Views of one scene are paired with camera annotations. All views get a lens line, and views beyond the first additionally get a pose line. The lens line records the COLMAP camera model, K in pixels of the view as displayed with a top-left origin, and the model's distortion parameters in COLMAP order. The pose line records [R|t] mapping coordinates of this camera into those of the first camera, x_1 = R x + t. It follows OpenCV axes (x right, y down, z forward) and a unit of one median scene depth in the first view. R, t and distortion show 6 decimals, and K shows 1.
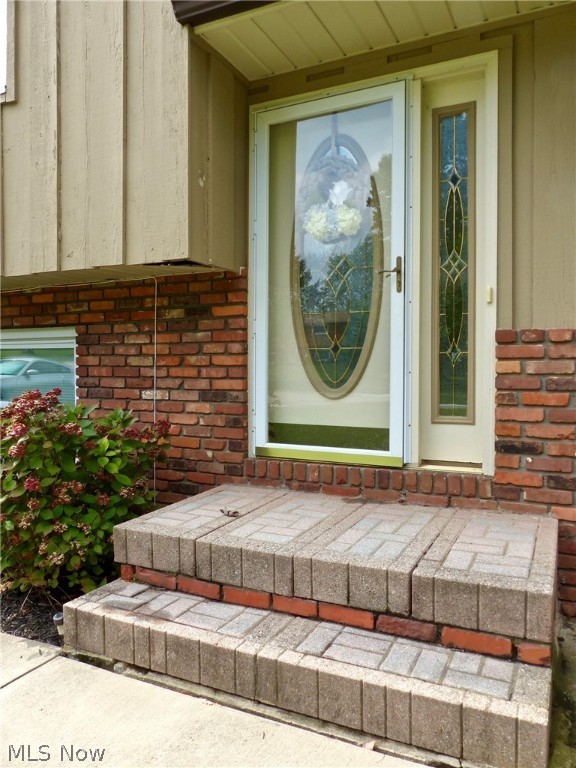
lens RADIAL K [[579.1, 0, 287.1], [0, 579.1, 382.5], [0, 0, 1]] dist [-0.028394, 0.027082]
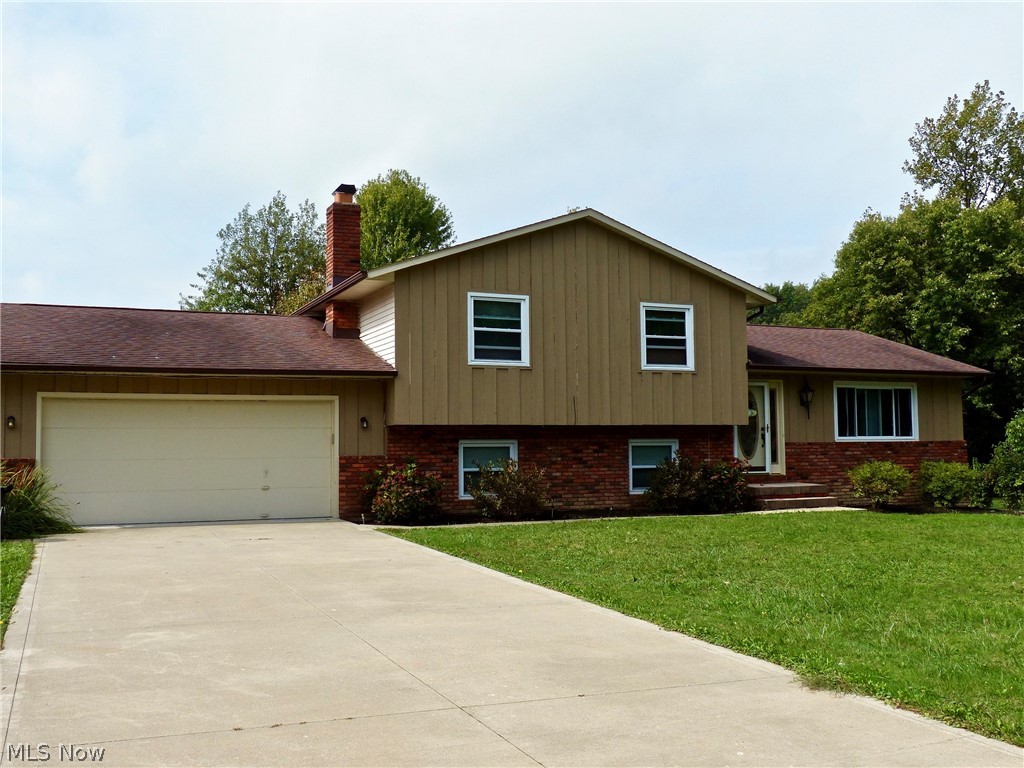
lens RADIAL K [[1015.1, 0, 512.1], [0, 1015.1, 386.5], [0, 0, 1]] dist [0.014912, 0.000000]
pose [[0.643591, 0.041668, 0.764235, -6.000667], [0.036558, 0.995704, -0.085075, 0.062185], [-0.764496, 0.082692, 0.639303, -2.095271]]
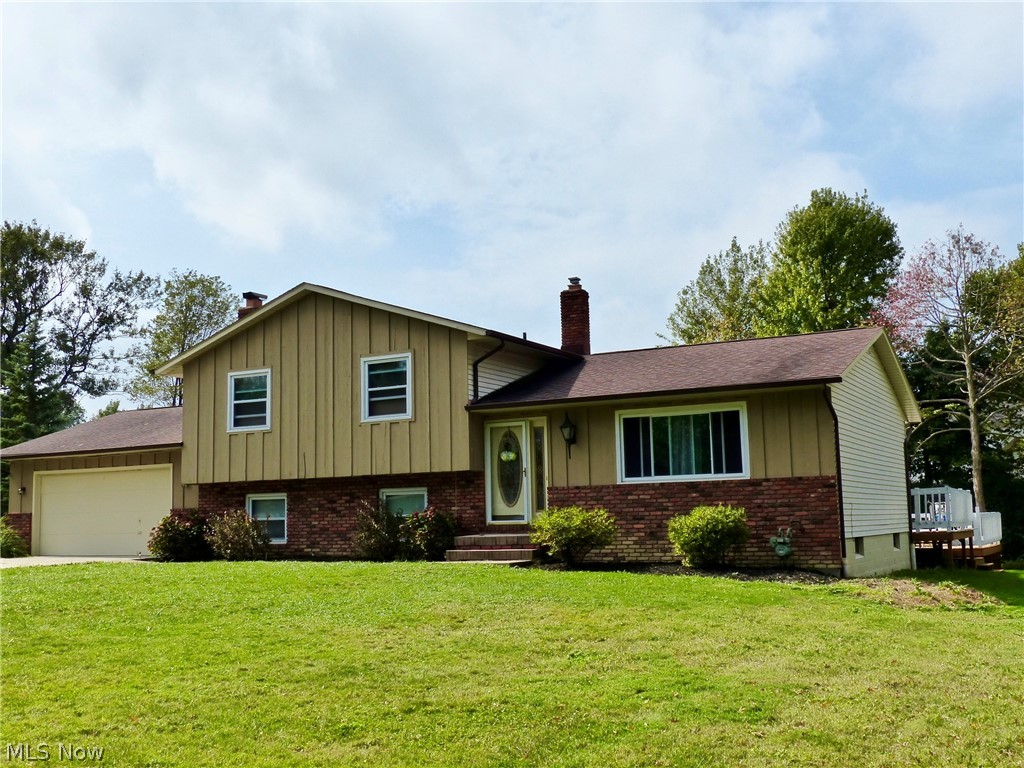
lens RADIAL K [[1001.4, 0, 512.8], [0, 1001.4, 382.8], [0, 0, 1]] dist [-0.006348, 0.000000]
pose [[0.999350, -0.031276, -0.017909, 0.224802], [0.028140, 0.987594, -0.154486, 0.220553], [0.022519, 0.153882, 0.987833, -5.016146]]
